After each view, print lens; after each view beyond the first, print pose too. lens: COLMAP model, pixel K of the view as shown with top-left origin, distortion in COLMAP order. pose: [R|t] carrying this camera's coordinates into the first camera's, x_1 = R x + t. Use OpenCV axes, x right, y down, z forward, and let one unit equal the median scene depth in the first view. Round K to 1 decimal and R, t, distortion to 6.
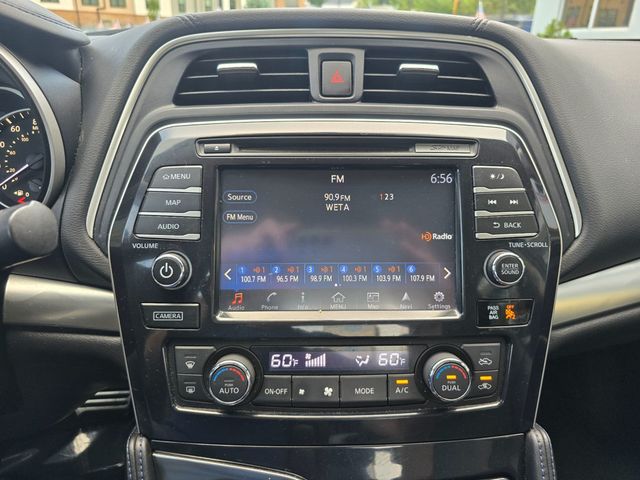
lens RADIAL K [[431.7, 0, 320.0], [0, 431.7, 240.0], [0, 0, 1]] dist [0.040311, -0.038669]
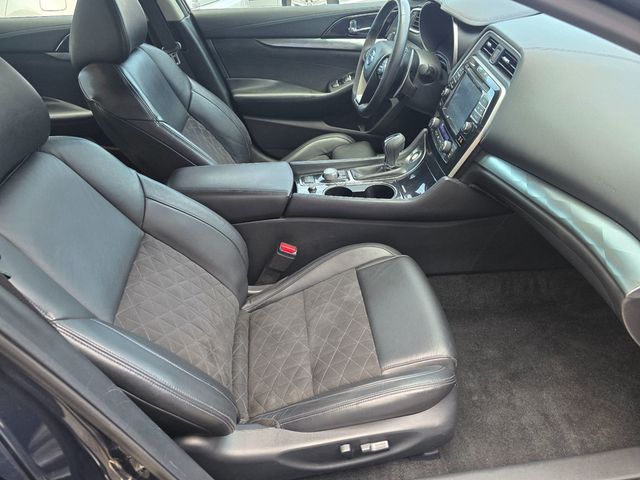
lens RADIAL K [[431.7, 0, 320.0], [0, 431.7, 240.0], [0, 0, 1]] dist [0.040311, -0.038669]
pose [[-0.056287, 0.602810, -0.795897, 3.583171], [-0.311761, 0.746689, 0.587589, -0.877221], [0.948492, 0.281203, 0.145904, -0.282838]]
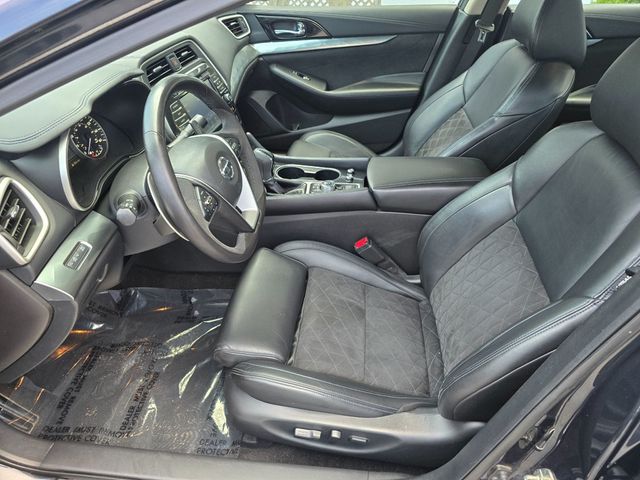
lens RADIAL K [[431.7, 0, 320.0], [0, 431.7, 240.0], [0, 0, 1]] dist [0.040311, -0.038669]
pose [[0.243291, -0.597254, 0.764262, -3.238147], [0.358669, 0.787484, 0.501224, -0.611934], [-0.901202, 0.152174, 0.405804, -1.215209]]
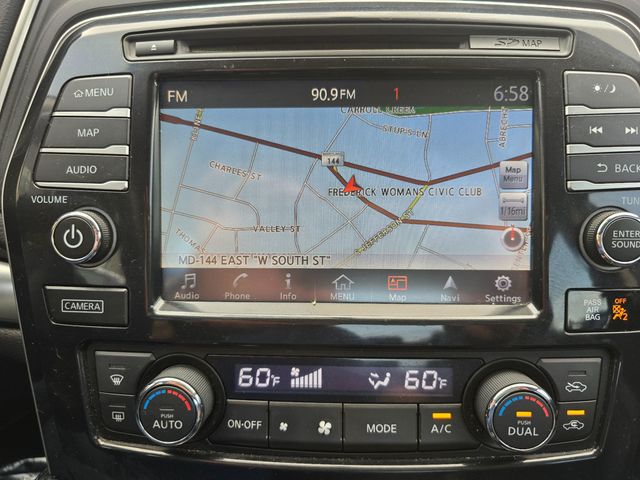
lens RADIAL K [[435.7, 0, 326.9], [0, 435.7, 242.9], [0, 0, 1]] dist [0.001673, -0.002102]
pose [[0.997990, 0.008884, -0.062749, 0.059194], [-0.006231, 0.999083, 0.042355, 0.047976], [0.063068, -0.041879, 0.997130, 0.361390]]
